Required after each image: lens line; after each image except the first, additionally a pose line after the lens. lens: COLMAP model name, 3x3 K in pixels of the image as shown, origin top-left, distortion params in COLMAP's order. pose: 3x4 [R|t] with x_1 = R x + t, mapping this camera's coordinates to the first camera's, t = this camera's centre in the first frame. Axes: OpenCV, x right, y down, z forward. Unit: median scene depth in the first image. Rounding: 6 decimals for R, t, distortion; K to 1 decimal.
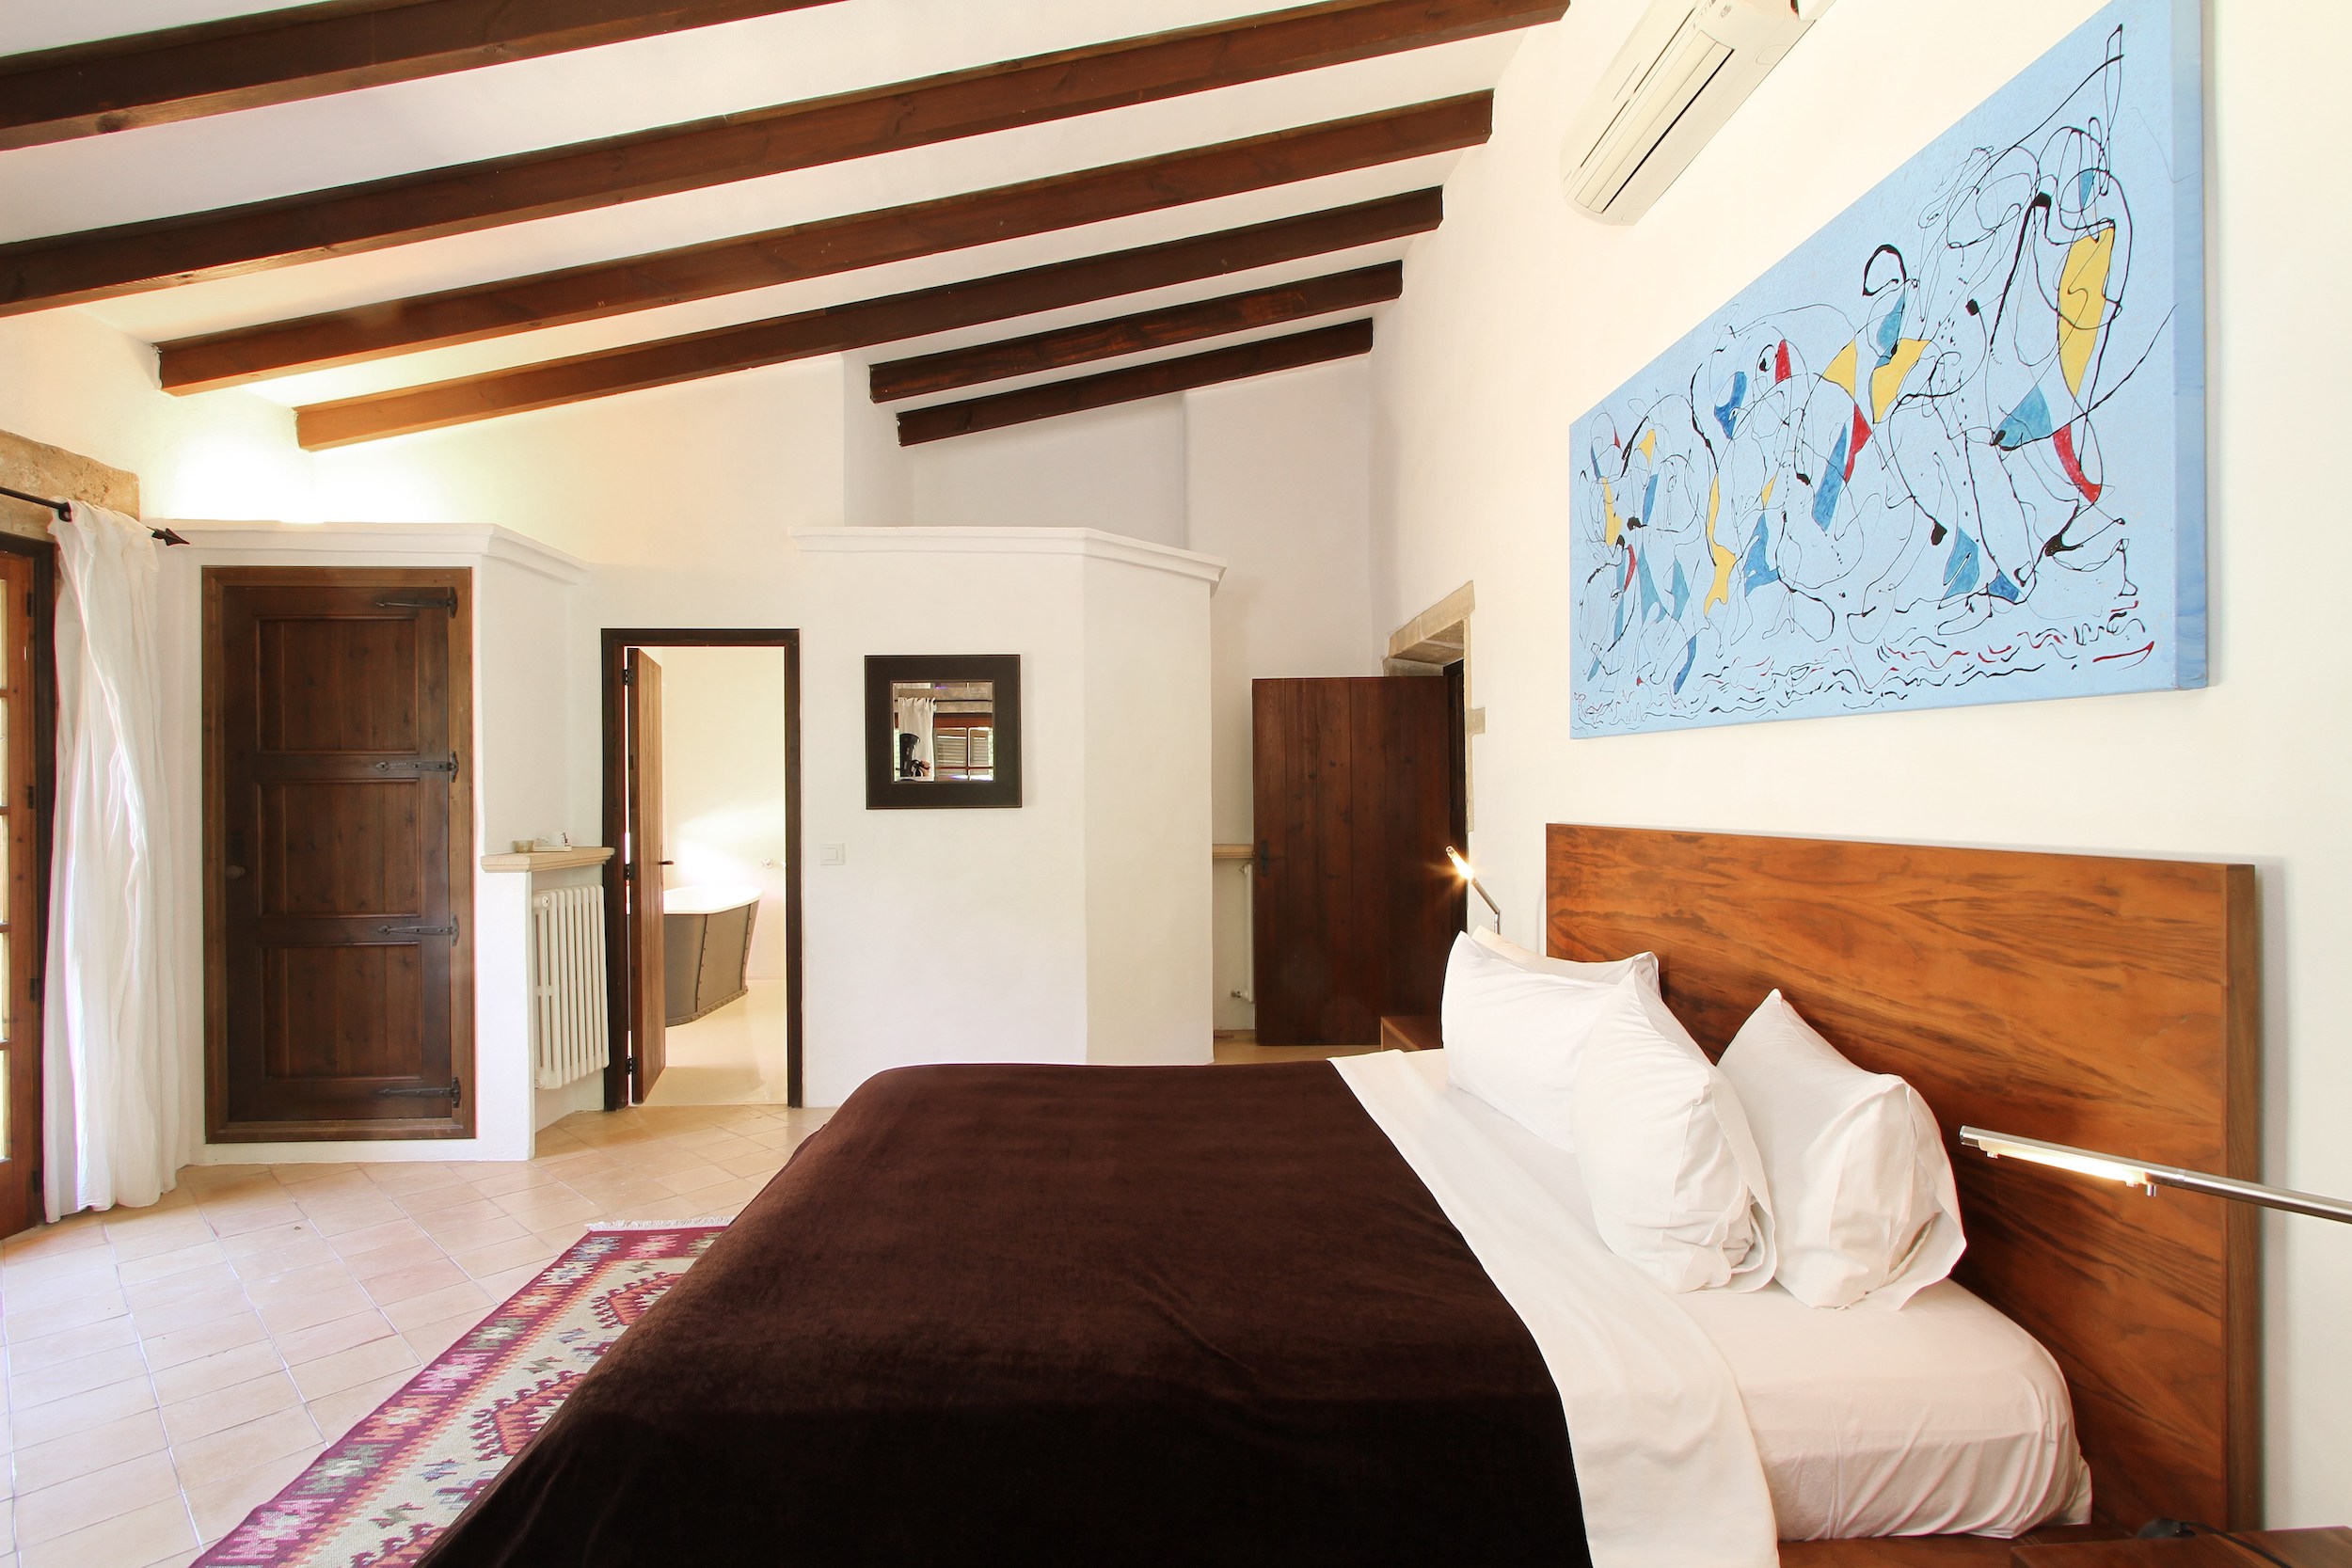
lens RADIAL K [[1091.1, 0, 1186.6], [0, 1091.1, 802.3], [0, 0, 1]] dist [-0.020283, 0.004199]
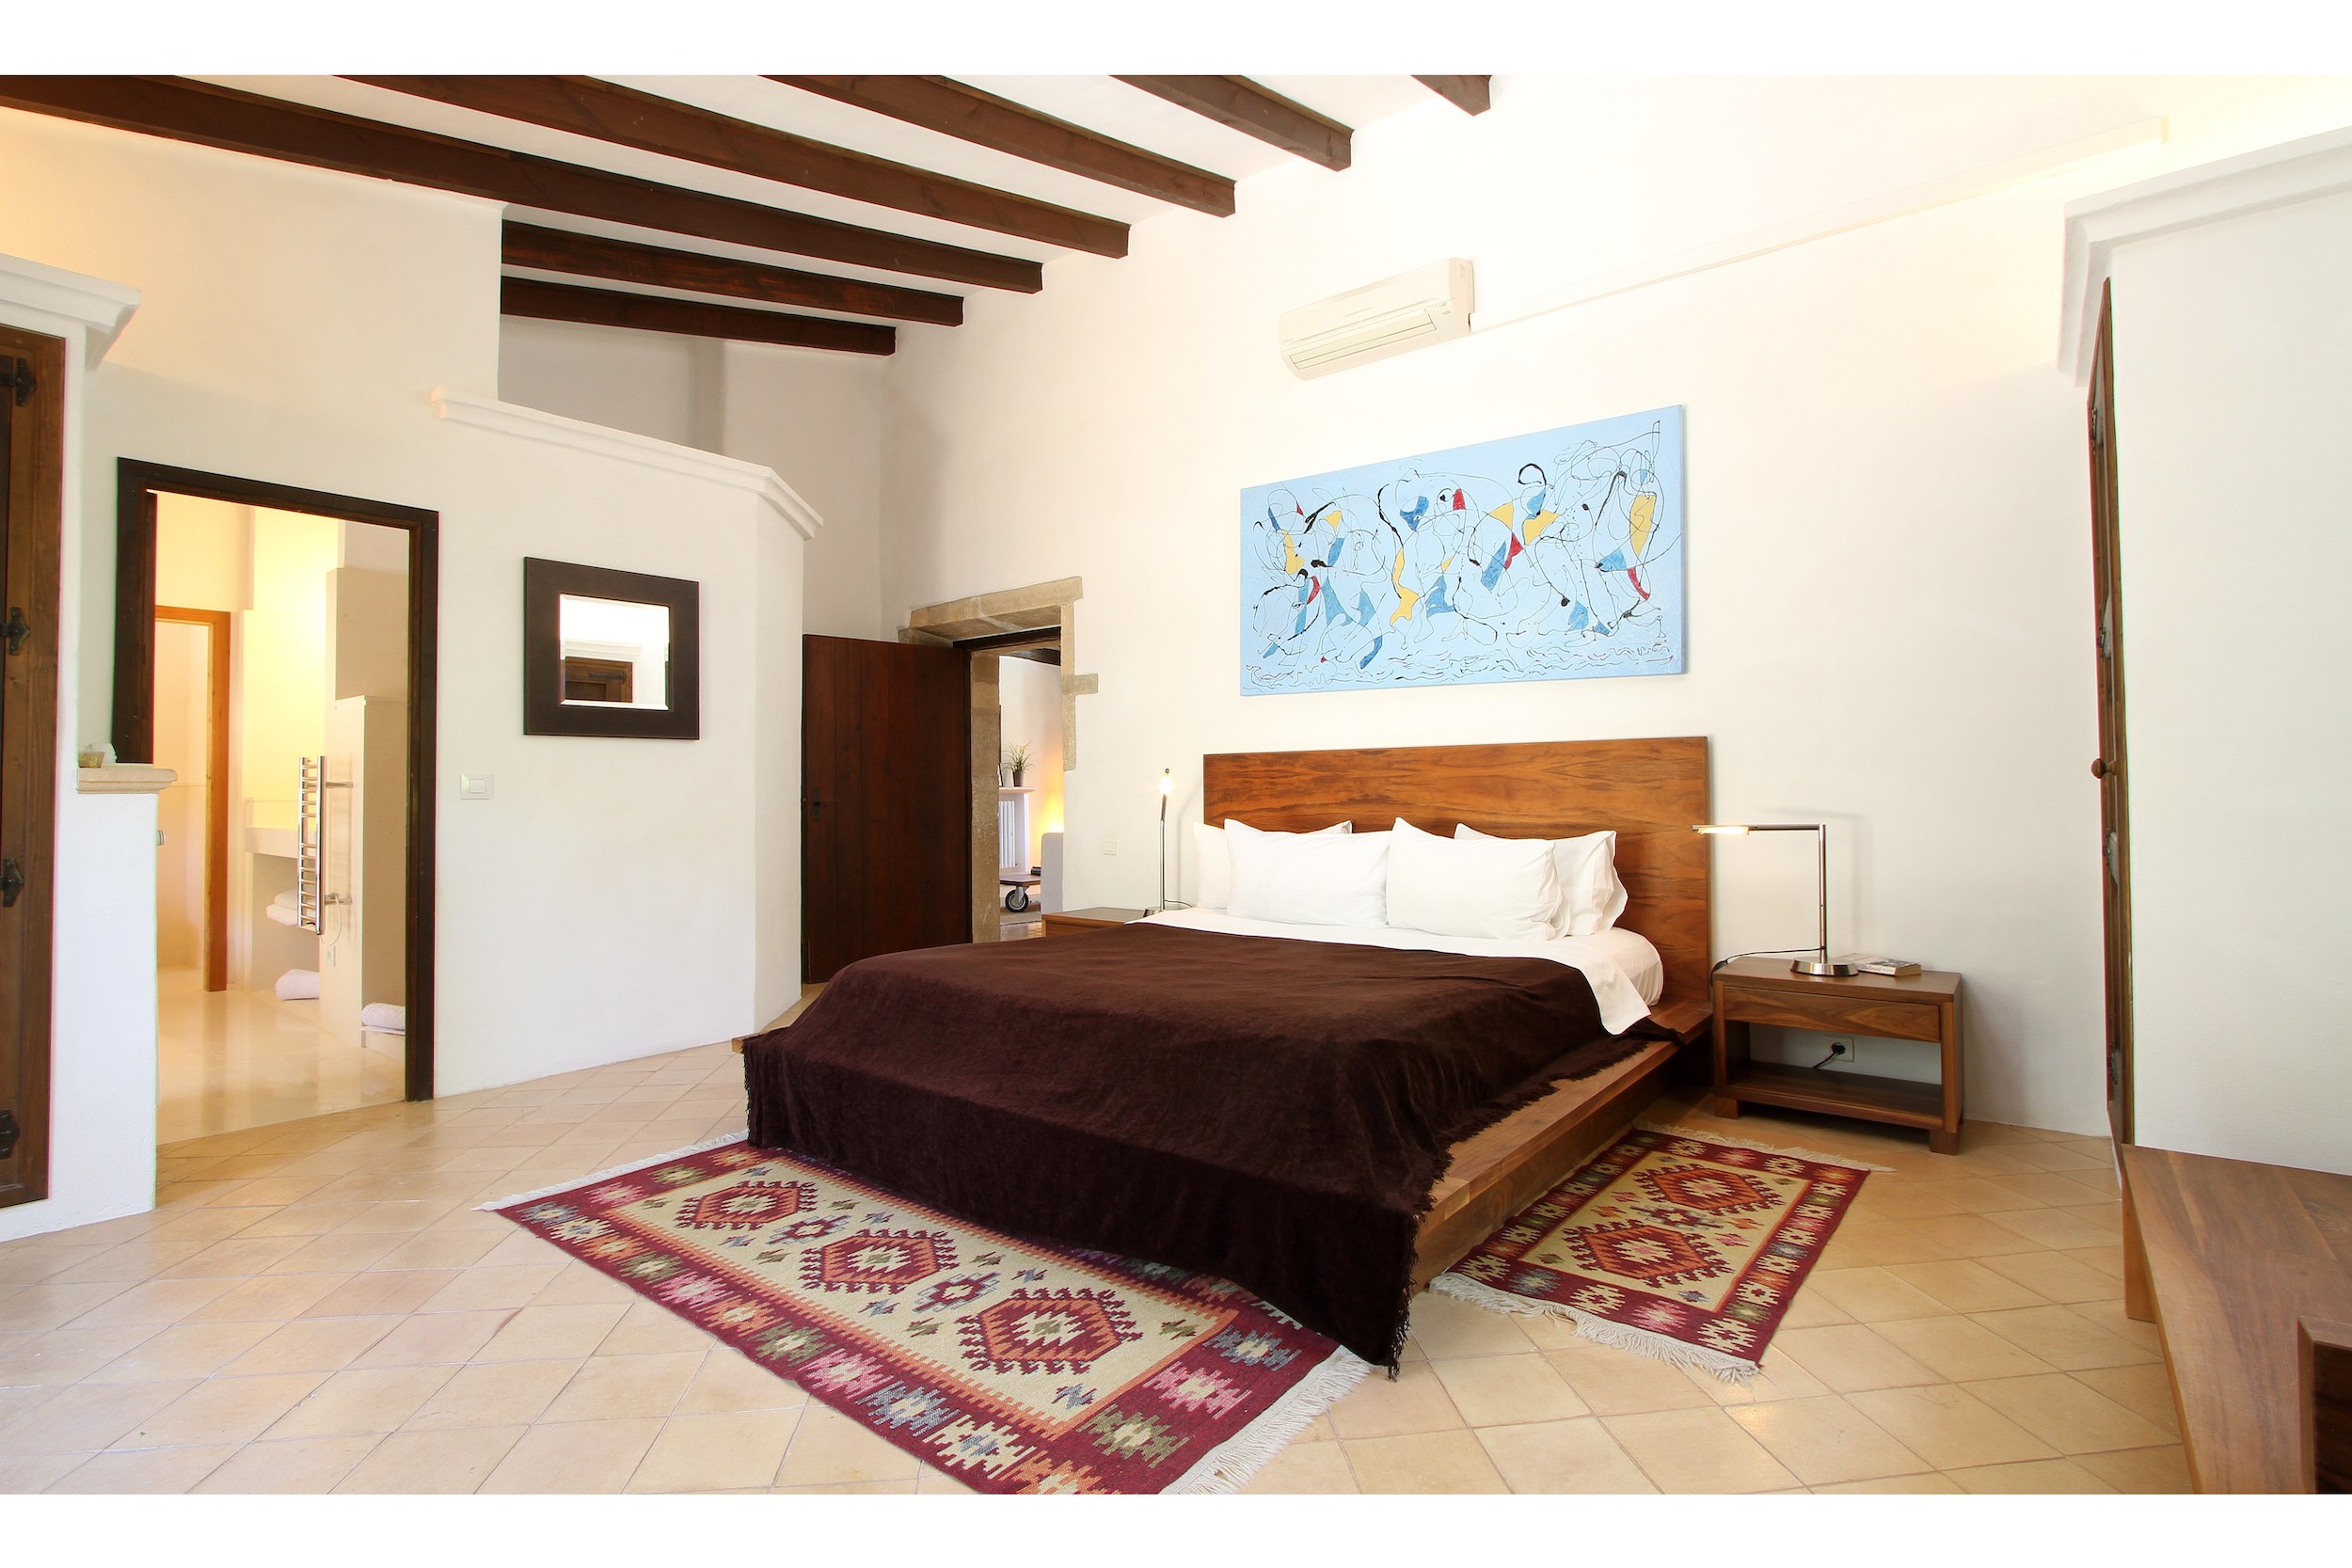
lens RADIAL K [[1091.1, 0, 1195.5], [0, 1091.1, 778.6], [0, 0, 1]] dist [-0.020283, 0.004199]
pose [[0.661612, 0.011494, 0.749758, -1.116492], [0.006814, 0.999749, -0.021339, 0.120157], [-0.749815, 0.019227, 0.661368, 0.065794]]
